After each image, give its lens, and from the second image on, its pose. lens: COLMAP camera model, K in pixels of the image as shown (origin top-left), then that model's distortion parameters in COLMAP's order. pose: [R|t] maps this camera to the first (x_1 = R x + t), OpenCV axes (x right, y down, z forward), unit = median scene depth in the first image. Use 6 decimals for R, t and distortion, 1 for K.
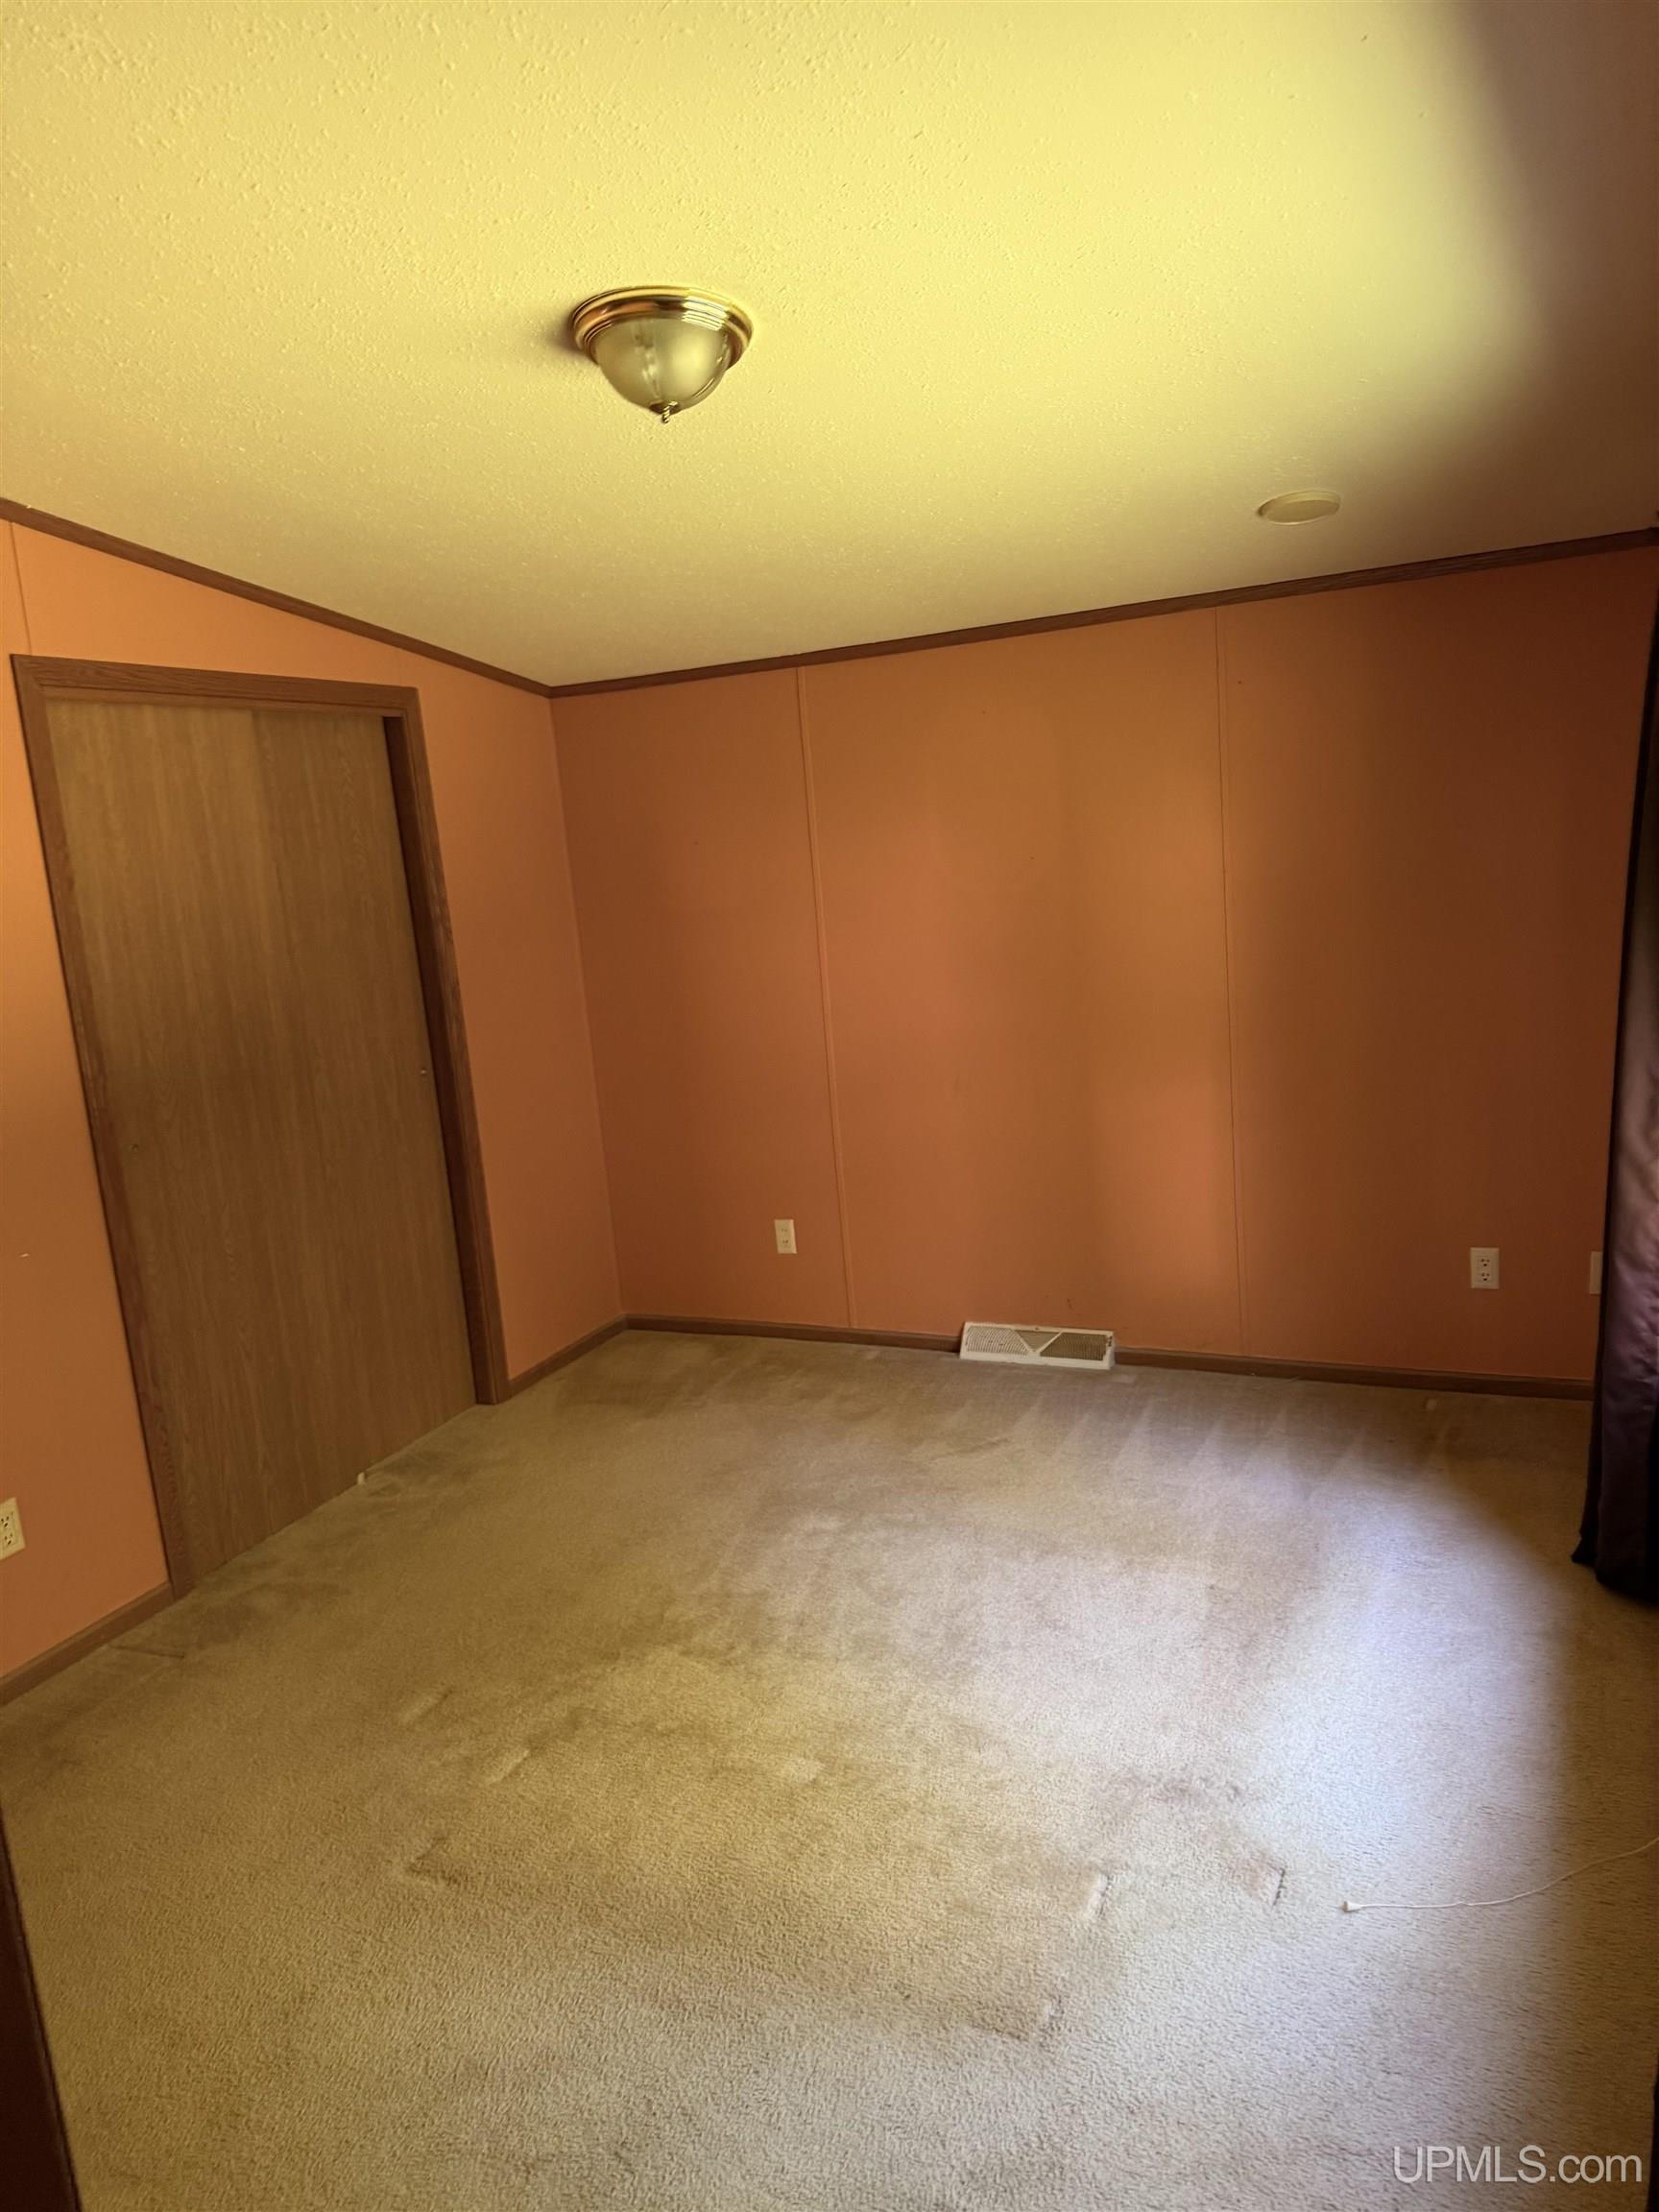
lens RADIAL K [[1553.1, 0, 817.3], [0, 1553.1, 1119.5], [0, 0, 1]] dist [0.131012, -0.194896]
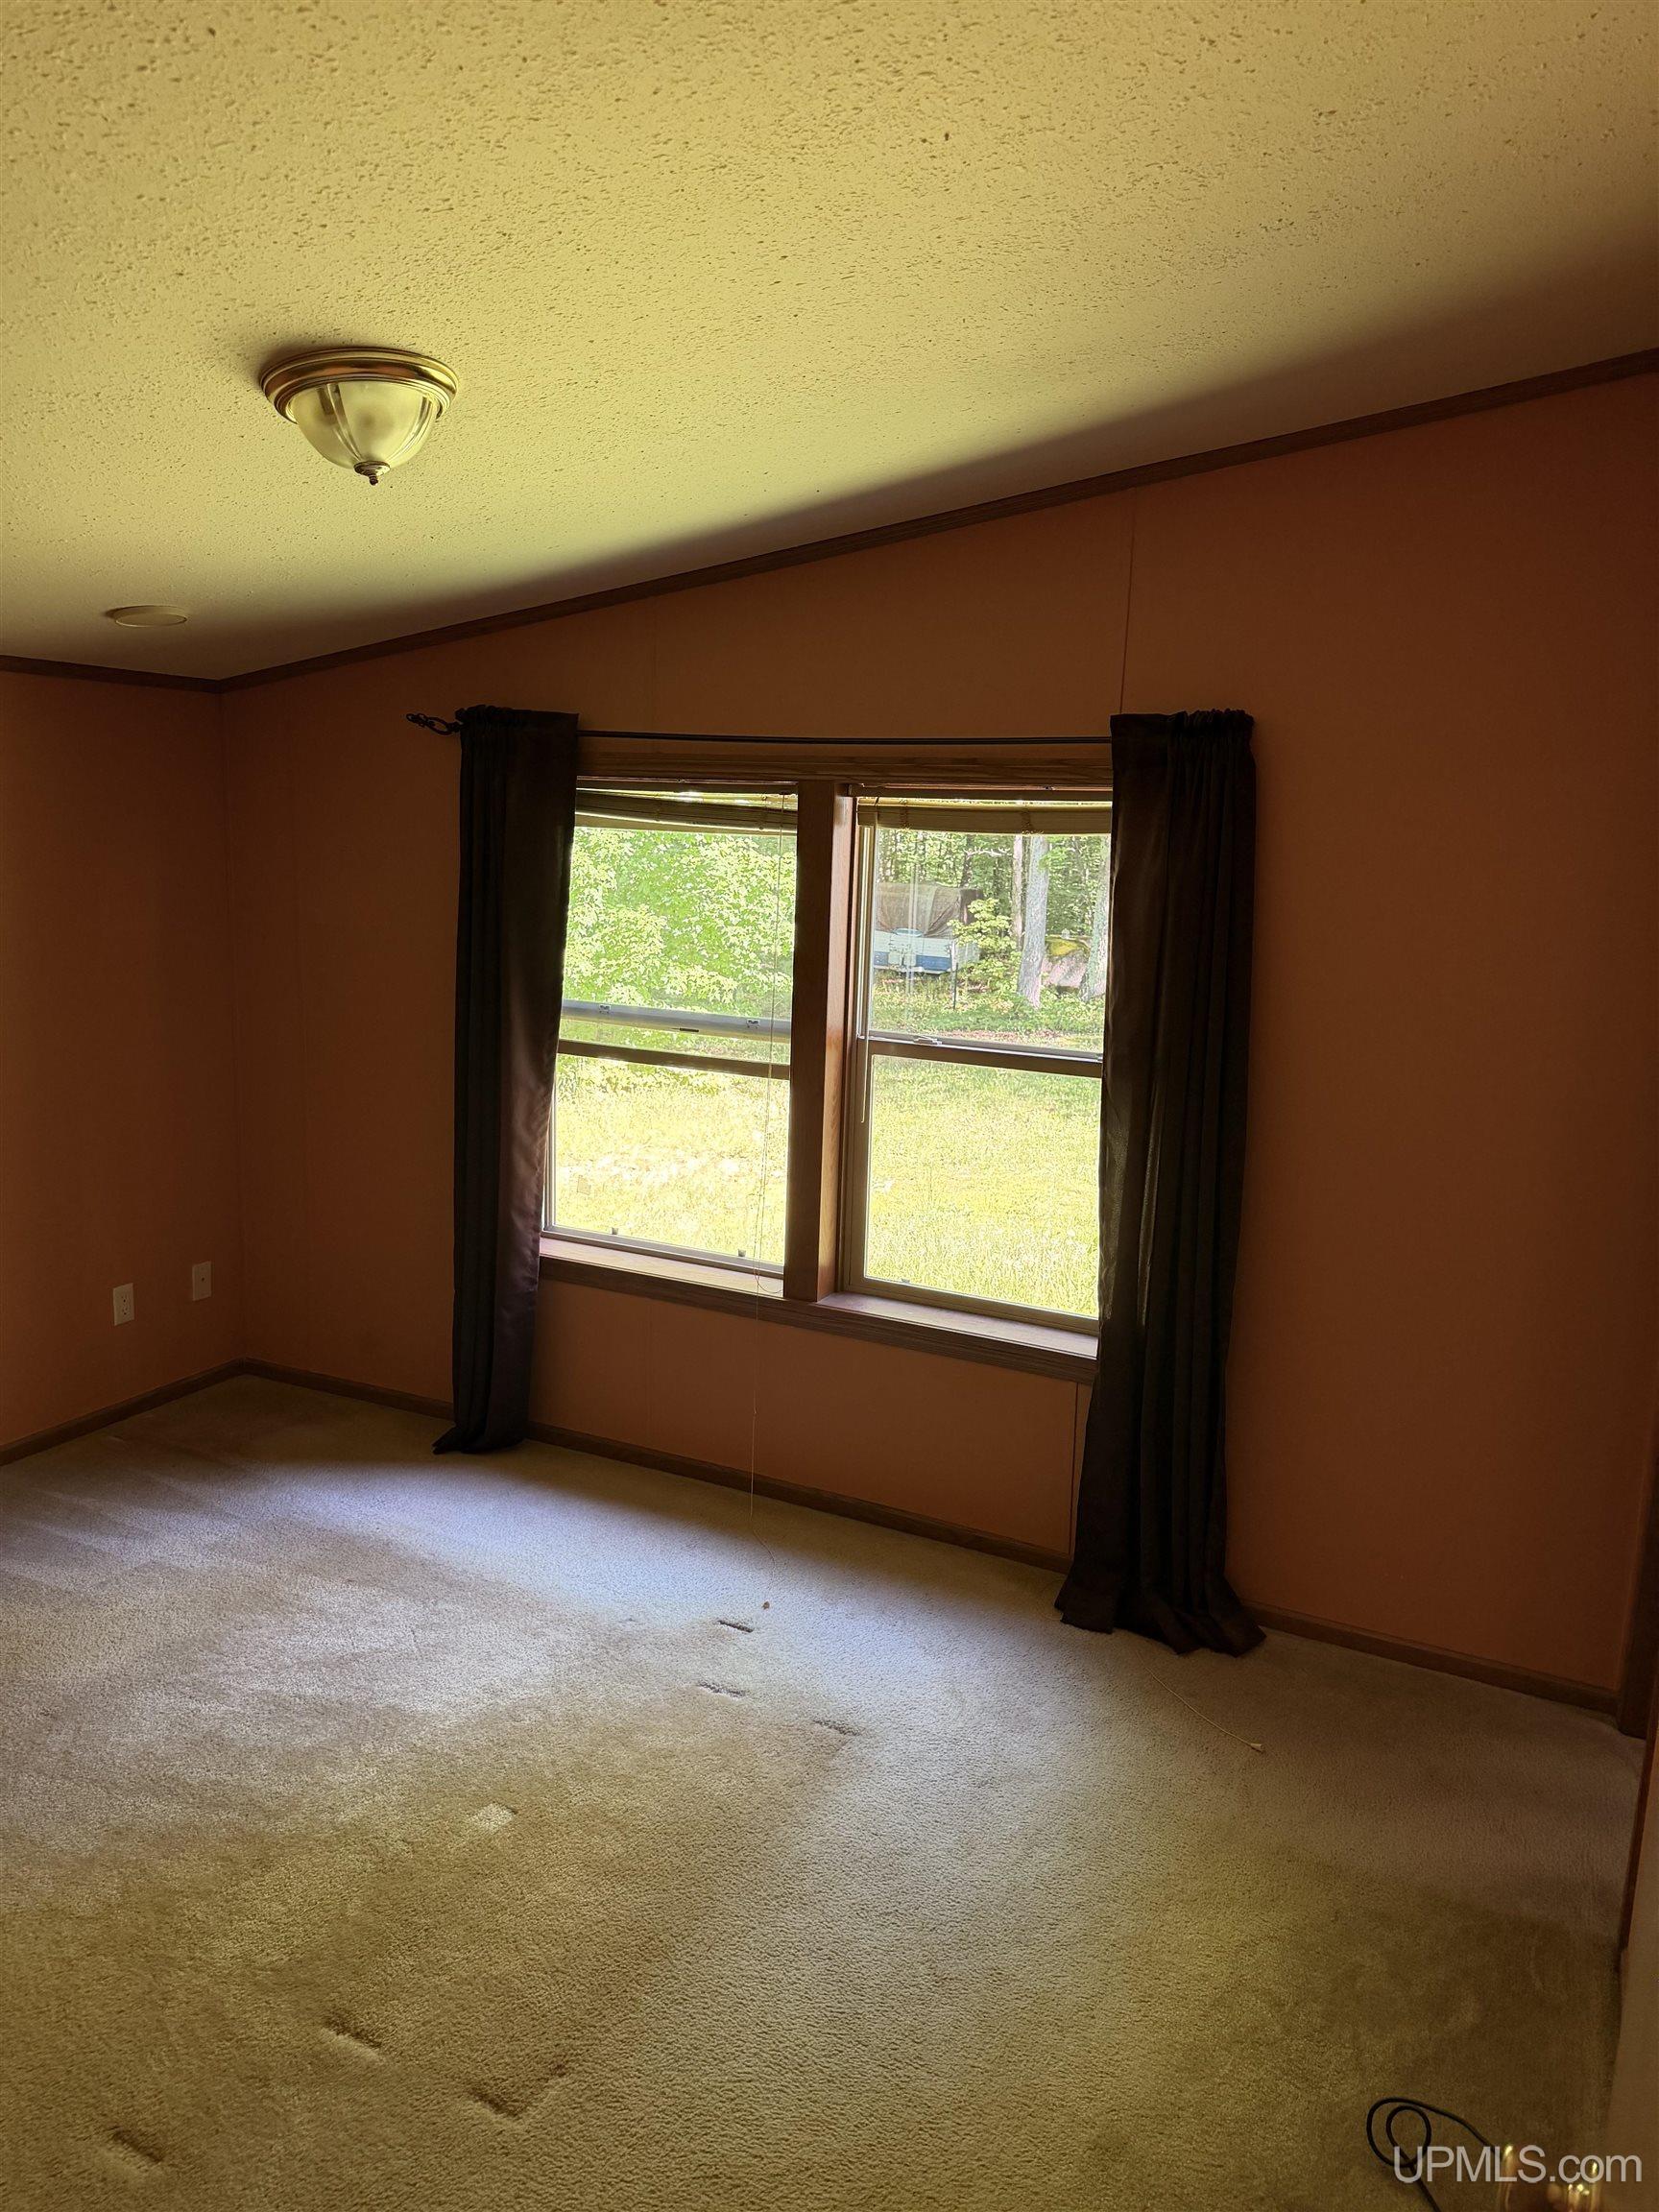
lens RADIAL K [[1553.1, 0, 817.3], [0, 1553.1, 1119.5], [0, 0, 1]] dist [0.131012, -0.194896]
pose [[0.044457, -0.106299, 0.993340, -0.880276], [0.150023, 0.983758, 0.098559, -0.095020], [-0.987682, 0.144642, 0.059682, 0.596389]]
